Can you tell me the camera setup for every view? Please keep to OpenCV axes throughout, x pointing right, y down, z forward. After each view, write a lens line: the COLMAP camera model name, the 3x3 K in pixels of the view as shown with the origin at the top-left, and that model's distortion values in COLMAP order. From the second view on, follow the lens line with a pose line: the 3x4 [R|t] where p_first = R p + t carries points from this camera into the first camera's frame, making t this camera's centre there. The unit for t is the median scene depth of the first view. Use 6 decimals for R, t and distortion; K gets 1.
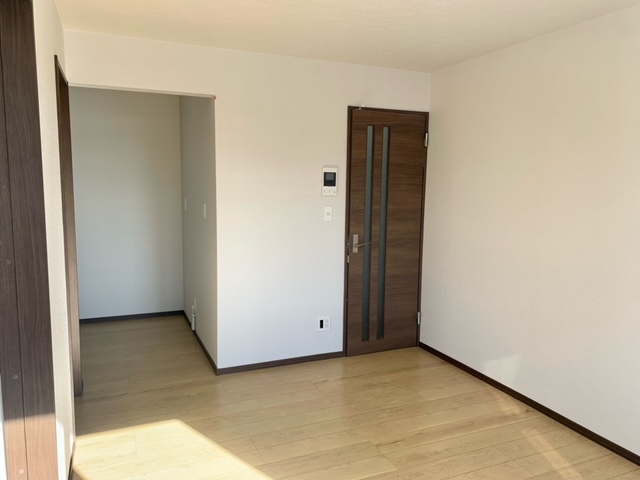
lens RADIAL K [[494.2, 0, 320.0], [0, 494.2, 240.0], [0, 0, 1]] dist [0.003183, 0.000854]
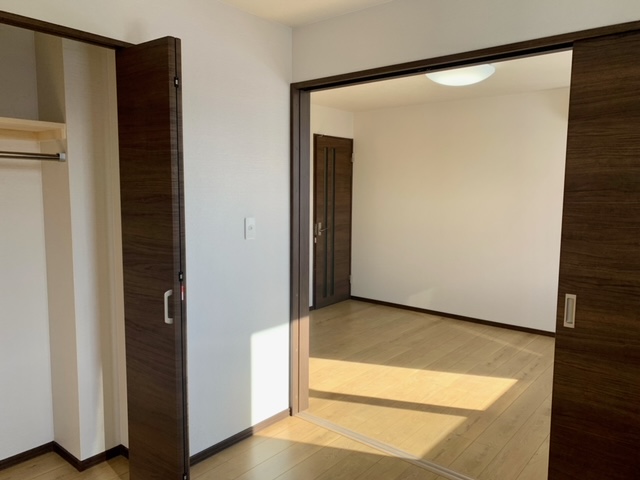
lens RADIAL K [[478.7, 0, 320.0], [0, 478.7, 240.0], [0, 0, 1]] dist [0.003594, 0.000498]
pose [[0.893078, -0.054600, 0.446577, -0.533903], [0.058212, 0.998288, 0.005640, 0.030230], [-0.446121, 0.020960, 0.894727, -0.237094]]
